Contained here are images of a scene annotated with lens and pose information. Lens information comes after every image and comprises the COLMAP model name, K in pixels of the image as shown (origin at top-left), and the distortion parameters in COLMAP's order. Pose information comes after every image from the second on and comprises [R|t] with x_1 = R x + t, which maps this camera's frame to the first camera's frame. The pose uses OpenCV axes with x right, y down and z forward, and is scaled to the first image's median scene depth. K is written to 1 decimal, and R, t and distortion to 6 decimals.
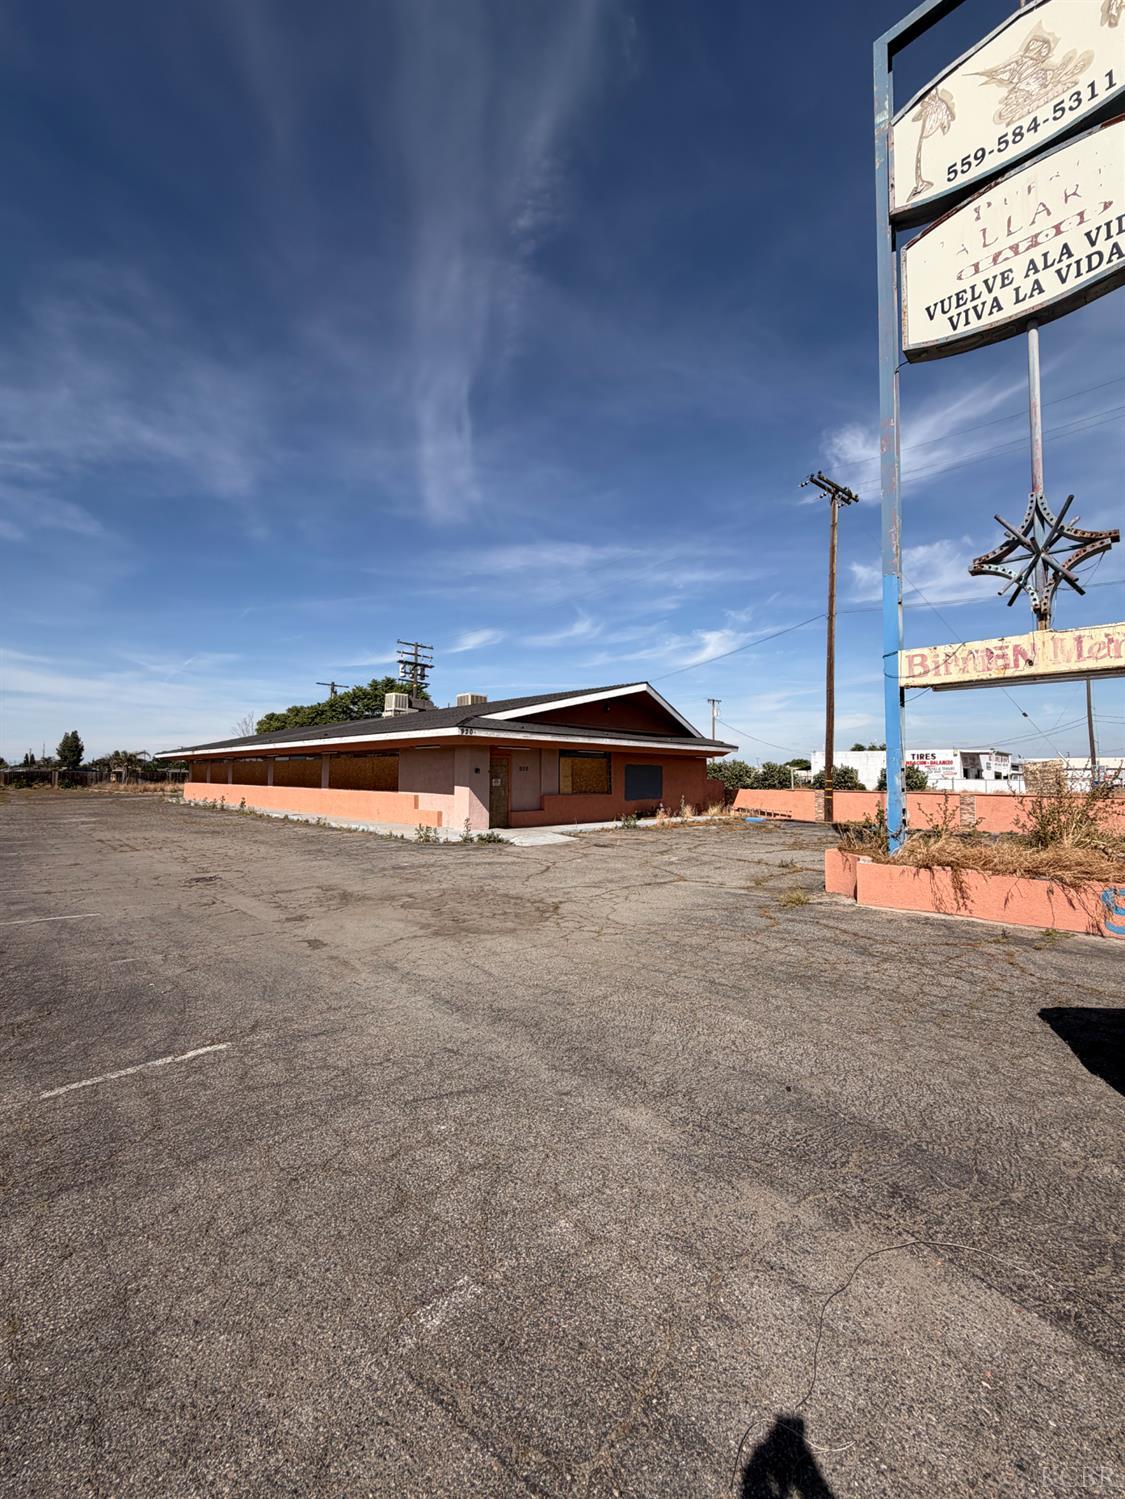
lens RADIAL K [[598.4, 0, 551.2], [0, 598.4, 742.8], [0, 0, 1]] dist [-0.001520, 0.000971]
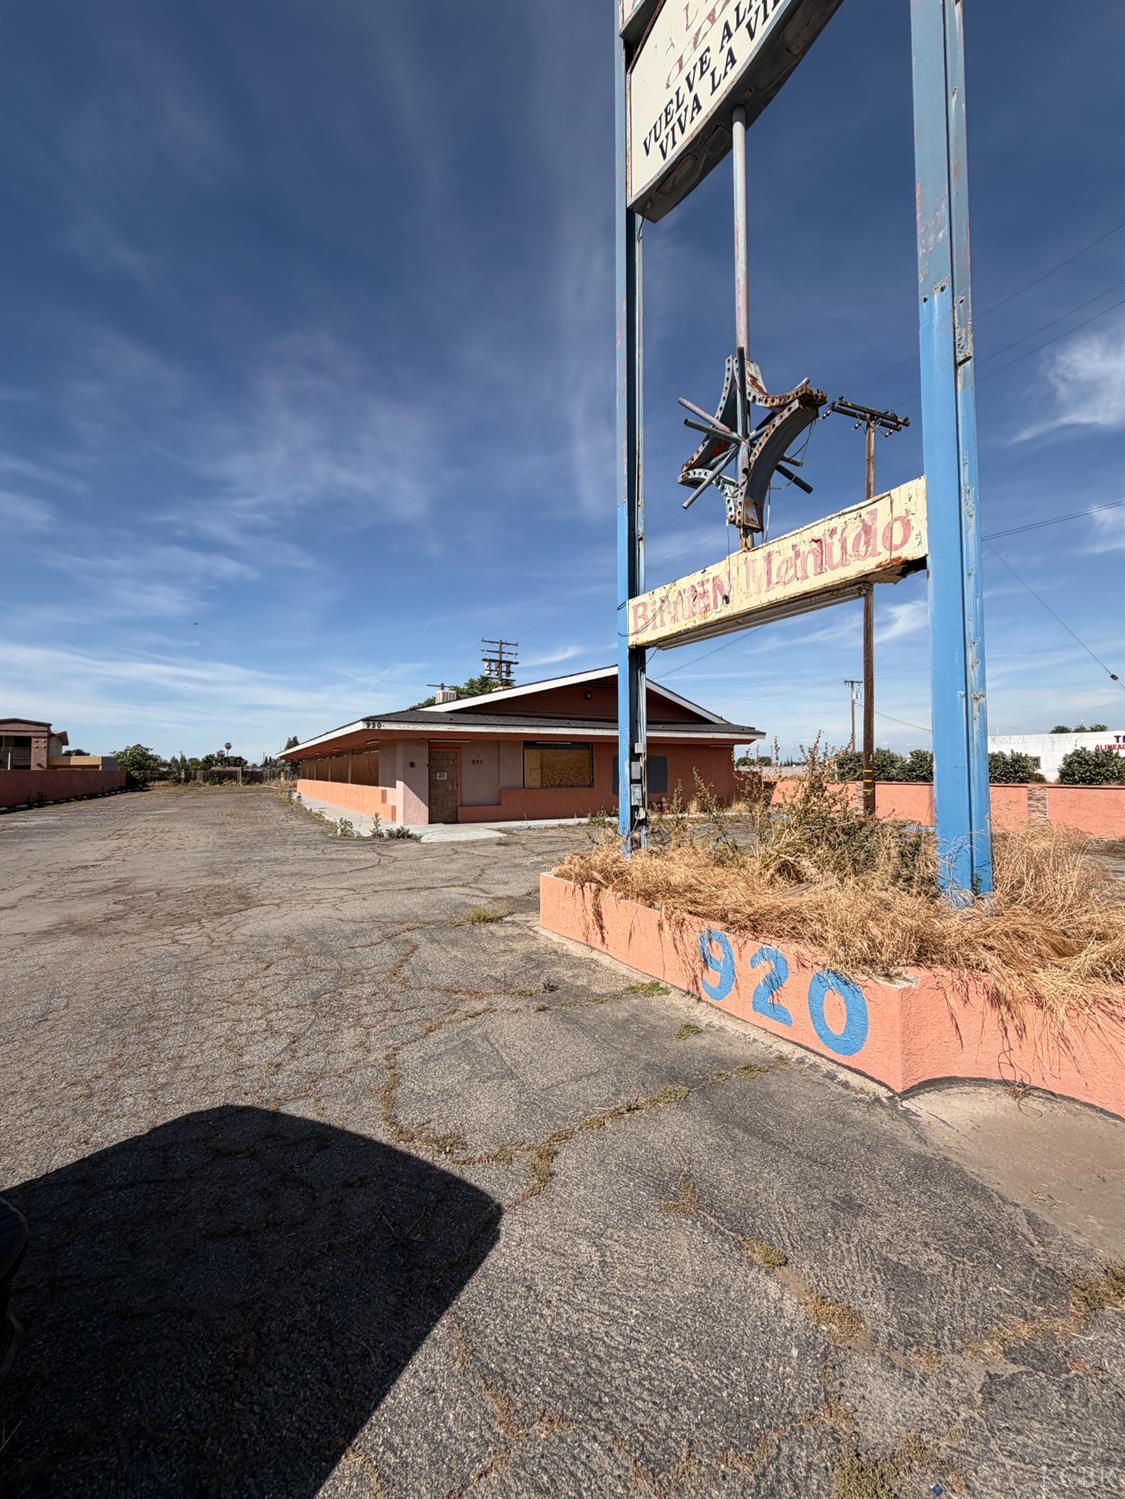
lens RADIAL K [[598.4, 0, 568.3], [0, 598.4, 743.1], [0, 0, 1]] dist [-0.001520, 0.000971]
pose [[0.960608, -0.025308, -0.276751, 0.294224], [0.028045, 0.999589, 0.005933, 0.009139], [0.276487, -0.013461, 0.960923, 0.097854]]
